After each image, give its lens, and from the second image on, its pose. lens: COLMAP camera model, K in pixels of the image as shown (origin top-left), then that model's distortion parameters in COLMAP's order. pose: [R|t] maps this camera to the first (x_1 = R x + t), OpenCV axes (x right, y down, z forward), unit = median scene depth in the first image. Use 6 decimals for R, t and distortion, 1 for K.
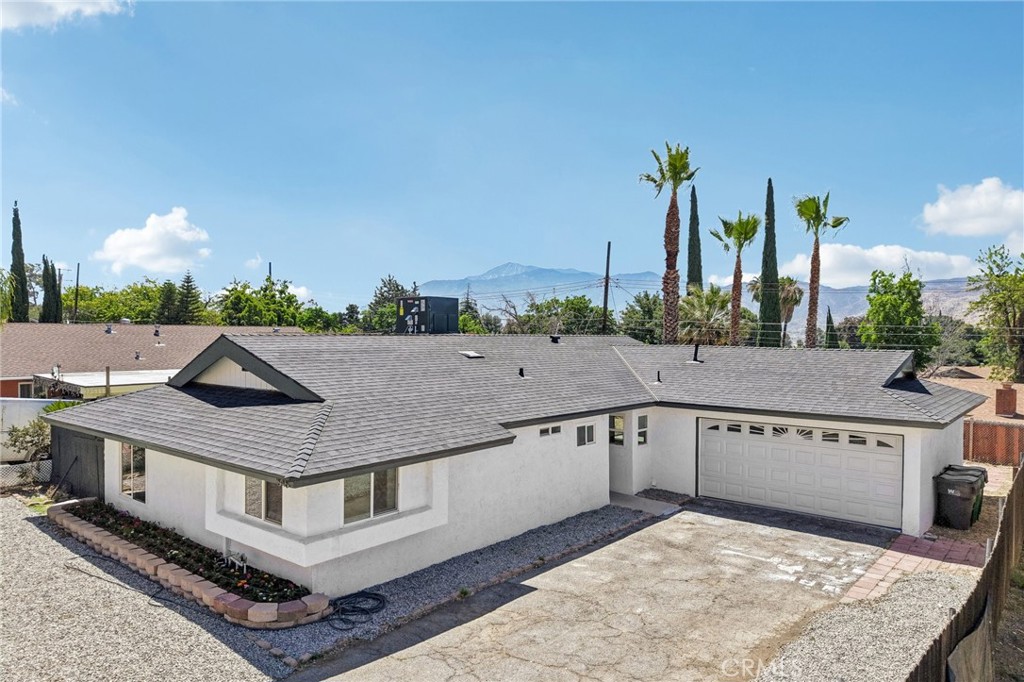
lens RADIAL K [[693.7, 0, 518.4], [0, 693.7, 341.8], [0, 0, 1]] dist [0.032007, -0.037767]
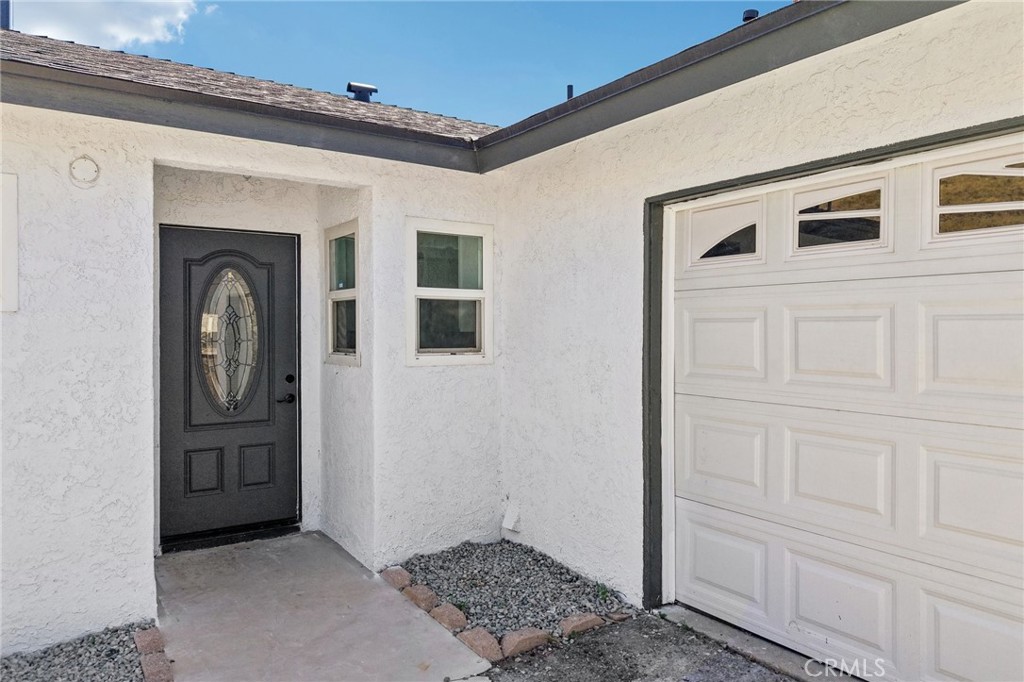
lens RADIAL K [[706.0, 0, 522.2], [0, 706.0, 329.0], [0, 0, 1]] dist [0.034521, -0.005854]
pose [[0.956171, -0.009663, -0.292648, 0.291654], [0.005134, 0.999855, -0.016240, 0.153436], [0.292763, 0.014026, 0.956082, 0.830166]]
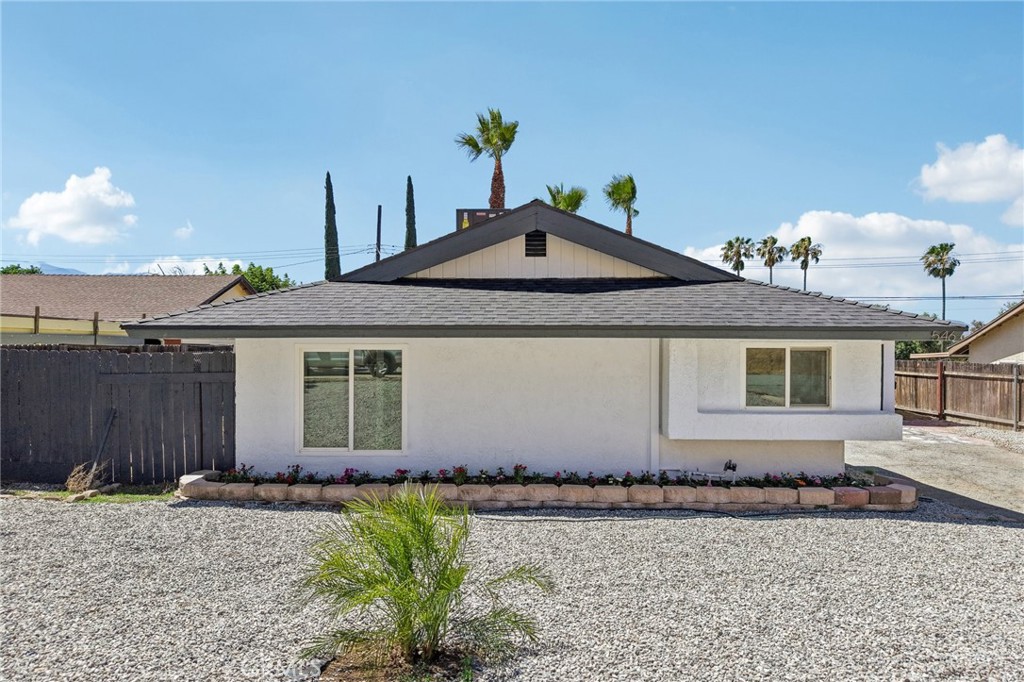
lens RADIAL K [[693.7, 0, 518.4], [0, 693.7, 341.8], [0, 0, 1]] dist [0.032007, -0.037767]
pose [[0.774269, -0.002835, 0.632851, -0.717770], [0.012052, 0.999875, -0.010267, 0.116095], [-0.632742, 0.015576, 0.774206, 0.356868]]
